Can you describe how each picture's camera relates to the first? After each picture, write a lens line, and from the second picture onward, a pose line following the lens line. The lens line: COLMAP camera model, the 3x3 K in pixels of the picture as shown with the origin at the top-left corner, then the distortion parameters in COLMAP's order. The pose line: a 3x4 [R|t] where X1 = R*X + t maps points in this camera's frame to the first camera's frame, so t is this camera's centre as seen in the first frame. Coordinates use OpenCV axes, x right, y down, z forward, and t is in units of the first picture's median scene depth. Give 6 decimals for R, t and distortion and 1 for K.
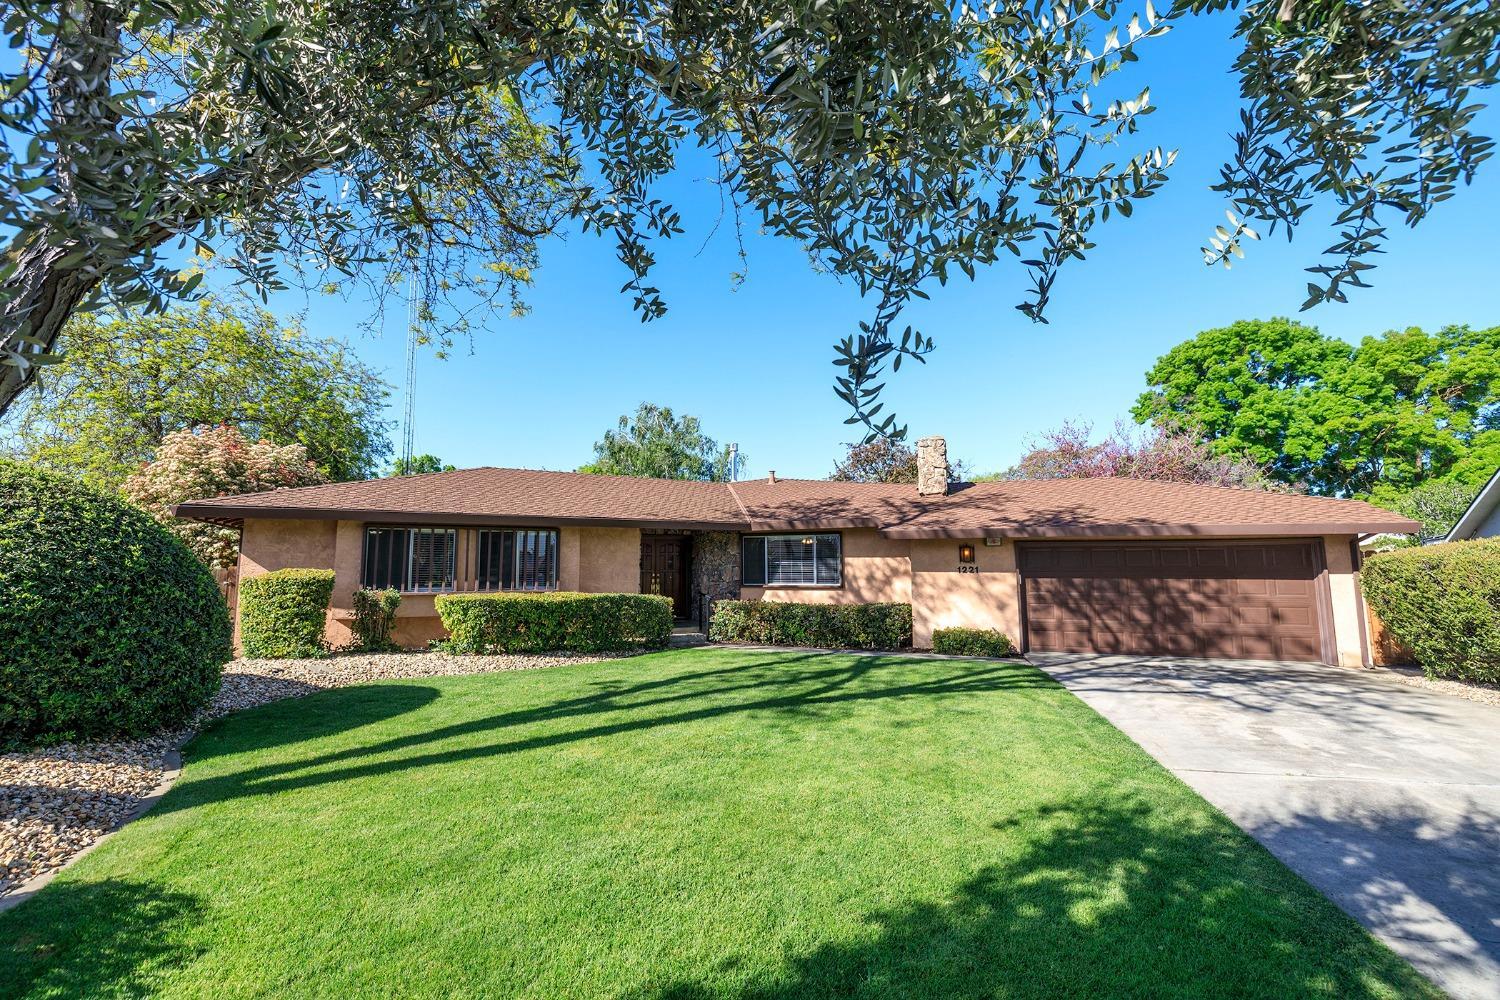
lens RADIAL K [[622.4, 0, 732.6], [0, 622.4, 499.2], [0, 0, 1]] dist [0.003304, -0.000037]
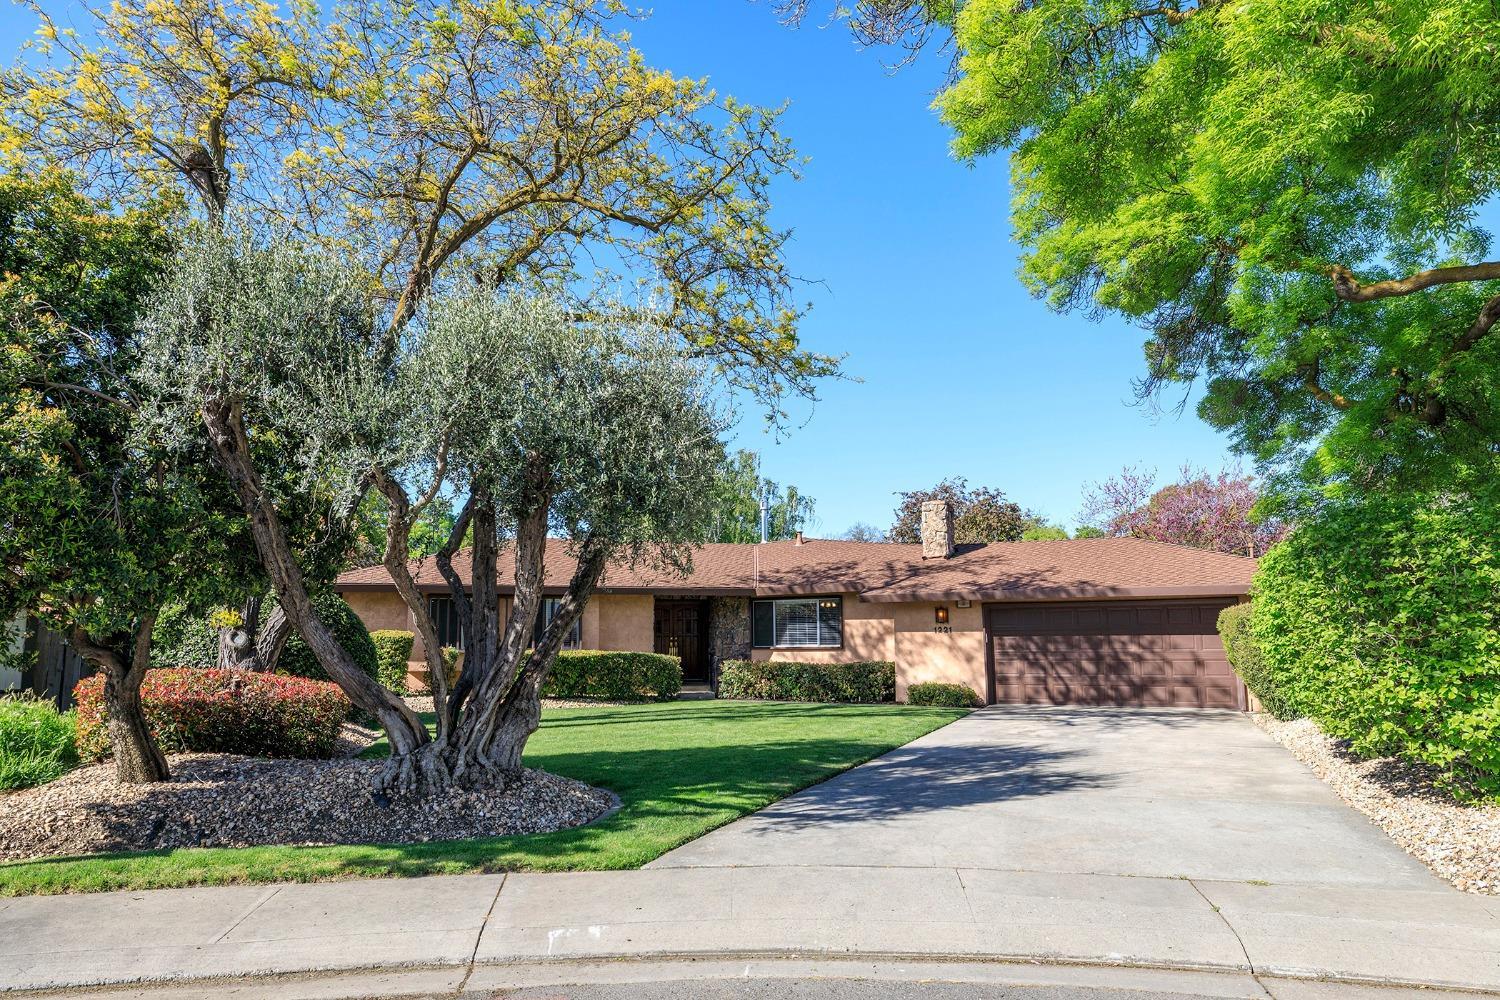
lens RADIAL K [[911.5, 0, 748.7], [0, 911.5, 546.1], [0, 0, 1]] dist [-0.041742, 0.000710]
pose [[0.993621, -0.022038, -0.110600, 0.223278], [0.022335, 0.999749, 0.001447, -0.042714], [0.110540, -0.003909, 0.993864, -0.649945]]
